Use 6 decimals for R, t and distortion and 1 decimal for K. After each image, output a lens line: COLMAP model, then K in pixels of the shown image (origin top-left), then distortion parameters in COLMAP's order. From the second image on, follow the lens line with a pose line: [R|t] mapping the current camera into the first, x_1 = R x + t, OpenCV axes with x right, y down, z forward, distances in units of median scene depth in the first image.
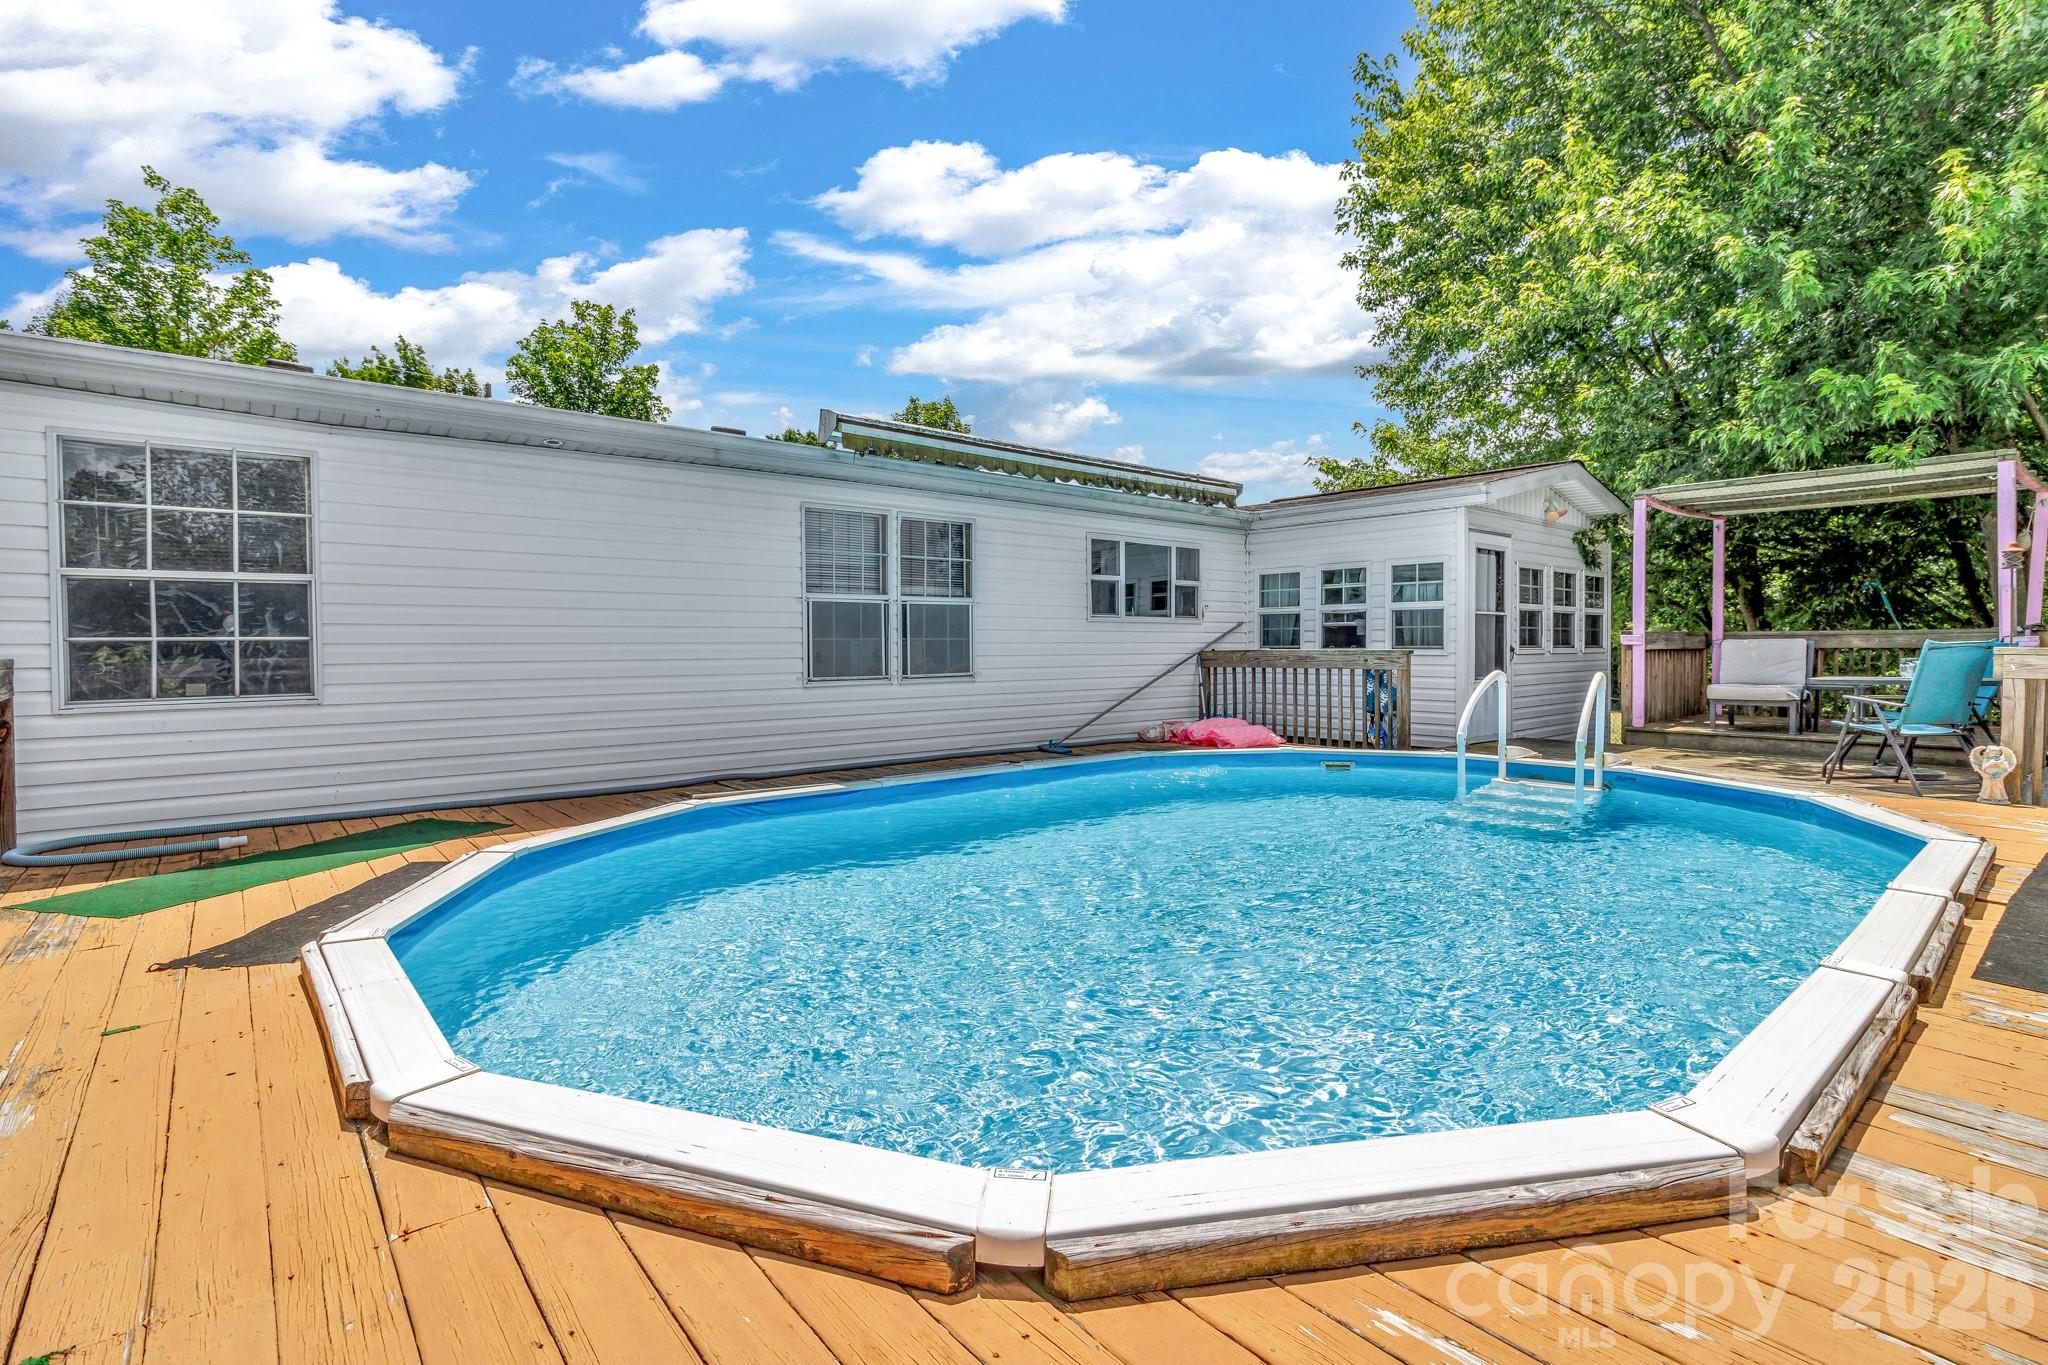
lens RADIAL K [[936.9, 0, 1022.7], [0, 936.9, 653.6], [0, 0, 1]] dist [0.000787, 0.000143]
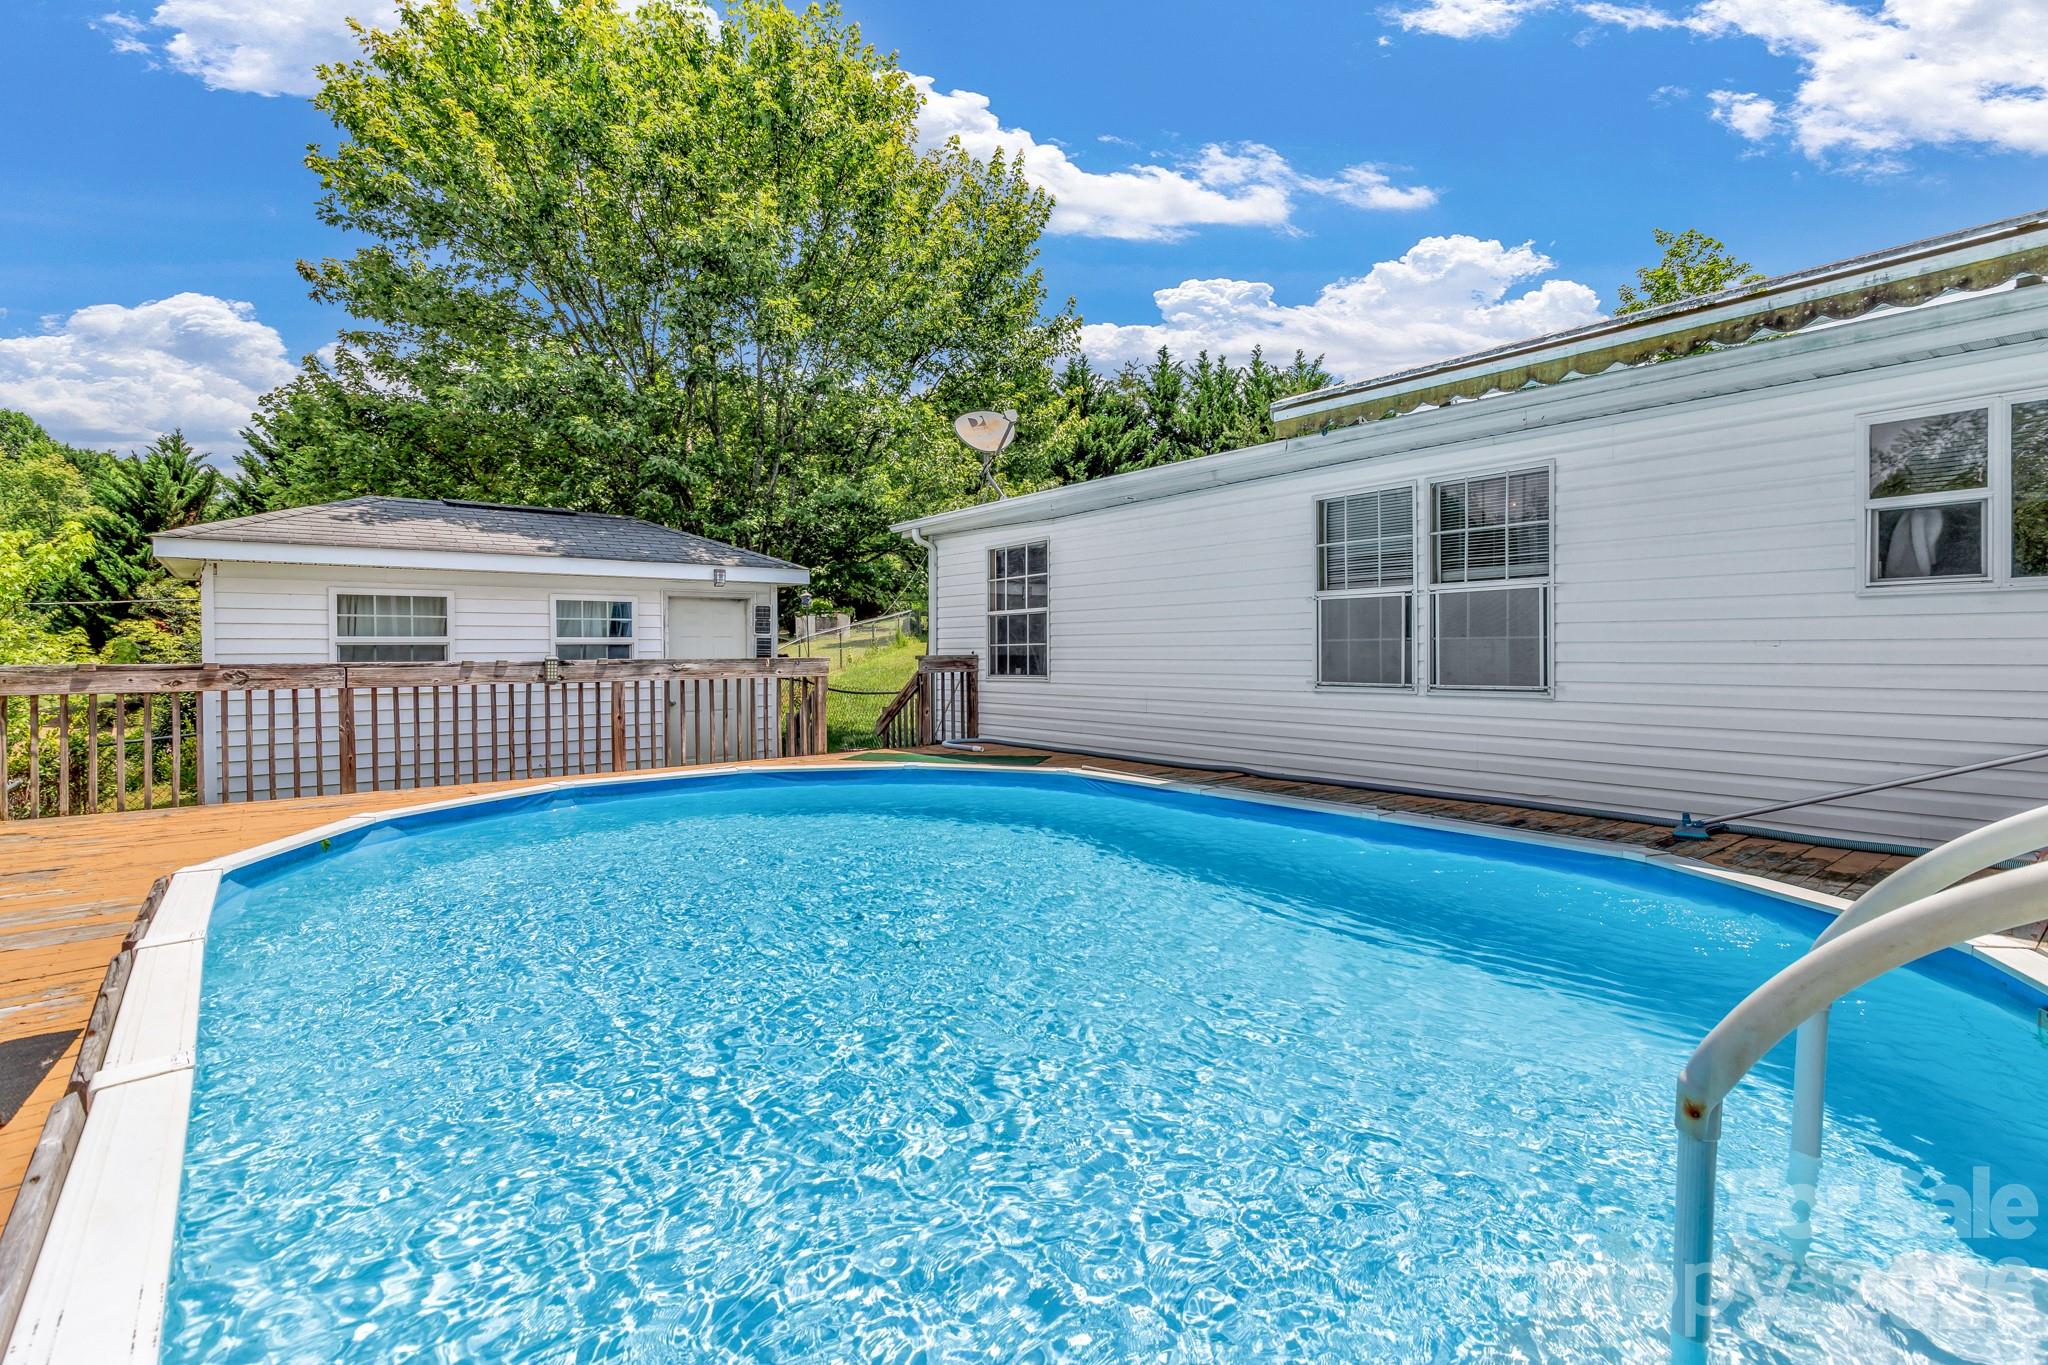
lens RADIAL K [[936.9, 0, 1022.7], [0, 936.9, 653.6], [0, 0, 1]] dist [0.000787, 0.000143]
pose [[-0.021359, 0.009052, -0.999731, 0.687485], [-0.003929, 0.999951, 0.009137, -0.009773], [0.999764, 0.004123, -0.021323, 0.695173]]
